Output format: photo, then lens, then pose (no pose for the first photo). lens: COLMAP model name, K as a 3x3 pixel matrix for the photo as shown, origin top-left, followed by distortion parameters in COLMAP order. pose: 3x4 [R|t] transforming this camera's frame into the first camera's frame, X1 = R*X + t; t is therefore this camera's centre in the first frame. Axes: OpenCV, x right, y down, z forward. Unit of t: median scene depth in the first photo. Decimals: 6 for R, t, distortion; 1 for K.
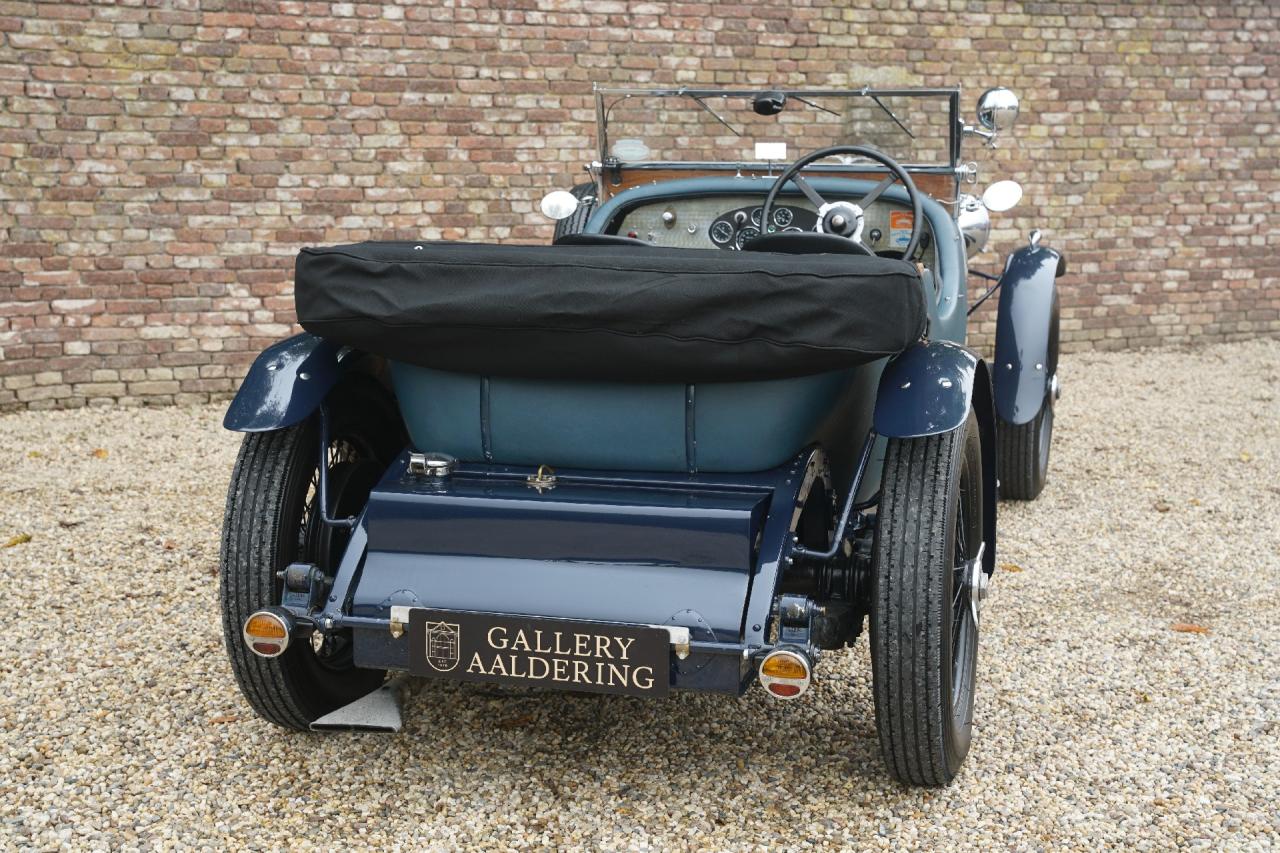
lens RADIAL K [[2087.8, 0, 629.1], [0, 2087.8, 430.6], [0, 0, 1]] dist [0.222572, 0.000000]
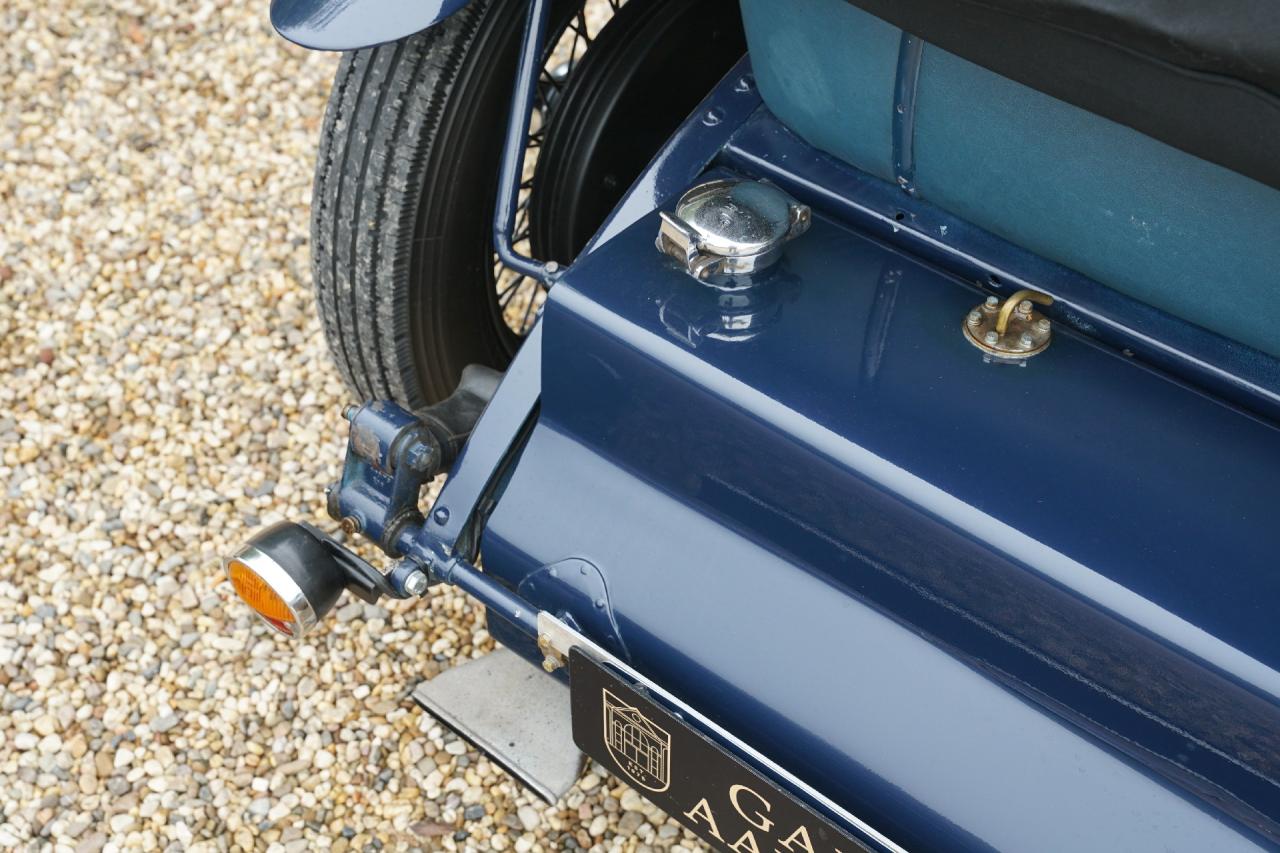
lens RADIAL K [[1791.7, 0, 650.4], [0, 1791.7, 446.7], [0, 0, 1]] dist [0.122360, 0.000000]
pose [[0.913598, 0.285793, -0.289243, -0.001982], [-0.066356, 0.806588, 0.587378, -0.149721], [0.401168, -0.517434, 0.755861, 0.769259]]
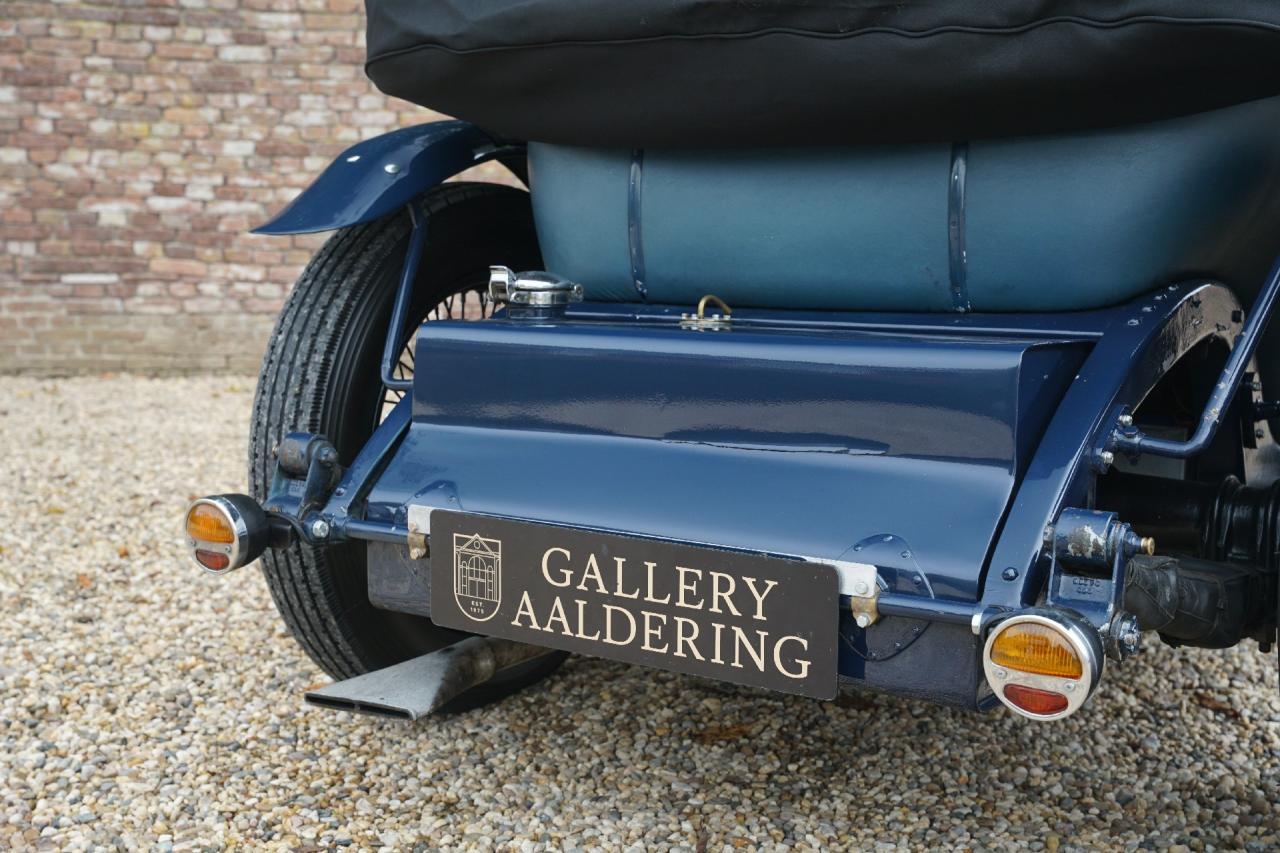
lens RADIAL K [[1733.4, 0, 630.5], [0, 1733.4, 421.6], [0, 0, 1]] dist [0.147986, 0.000000]
pose [[0.945408, 0.039568, -0.323477, 0.104797], [-0.054050, 0.997893, -0.035905, 0.075155], [0.321374, 0.051429, 0.945555, 0.559596]]
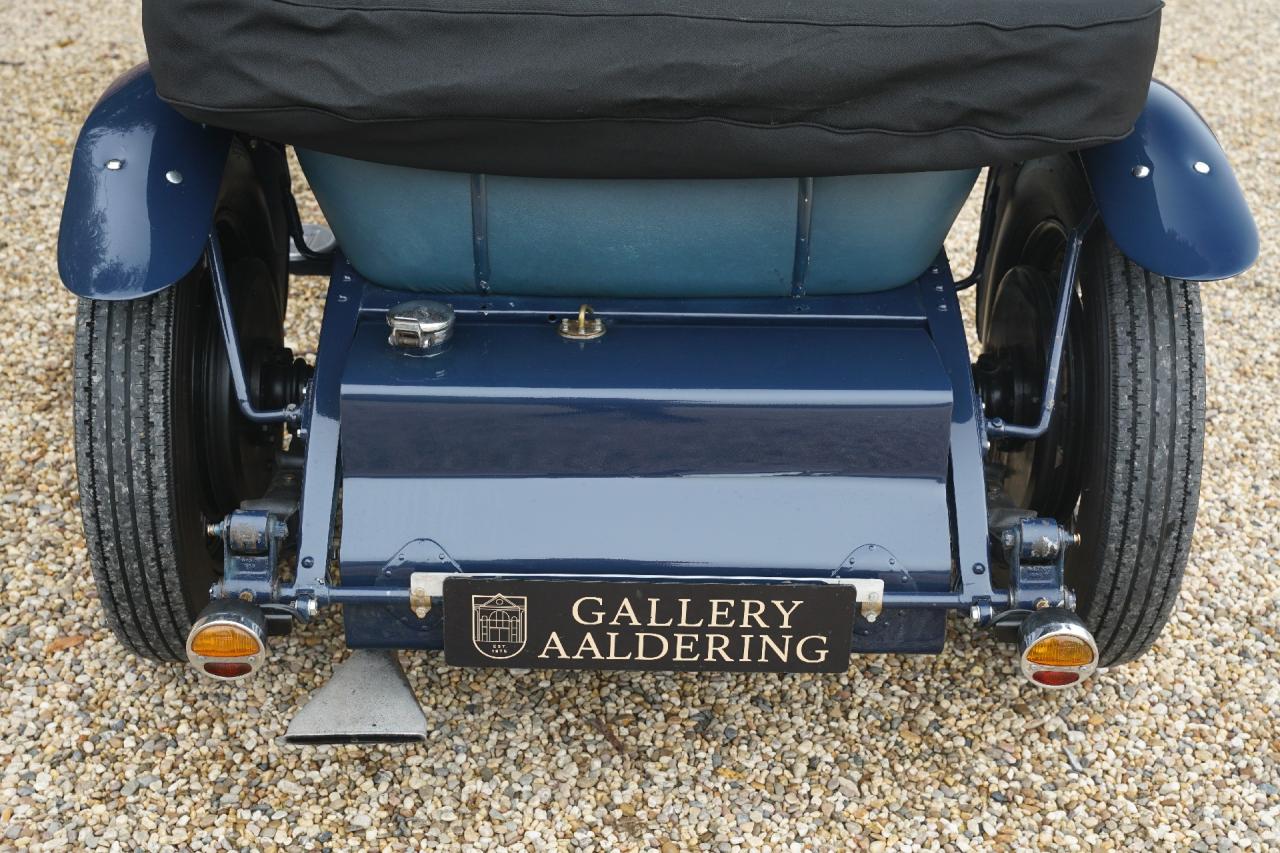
lens RADIAL K [[1811.2, 0, 658.5], [0, 1811.2, 453.8], [0, 0, 1]] dist [0.128902, 0.000000]
pose [[0.956847, -0.112268, 0.268029, -0.188134], [0.021692, 0.947377, 0.319385, -0.129324], [-0.289781, -0.299789, 0.908930, 0.485957]]
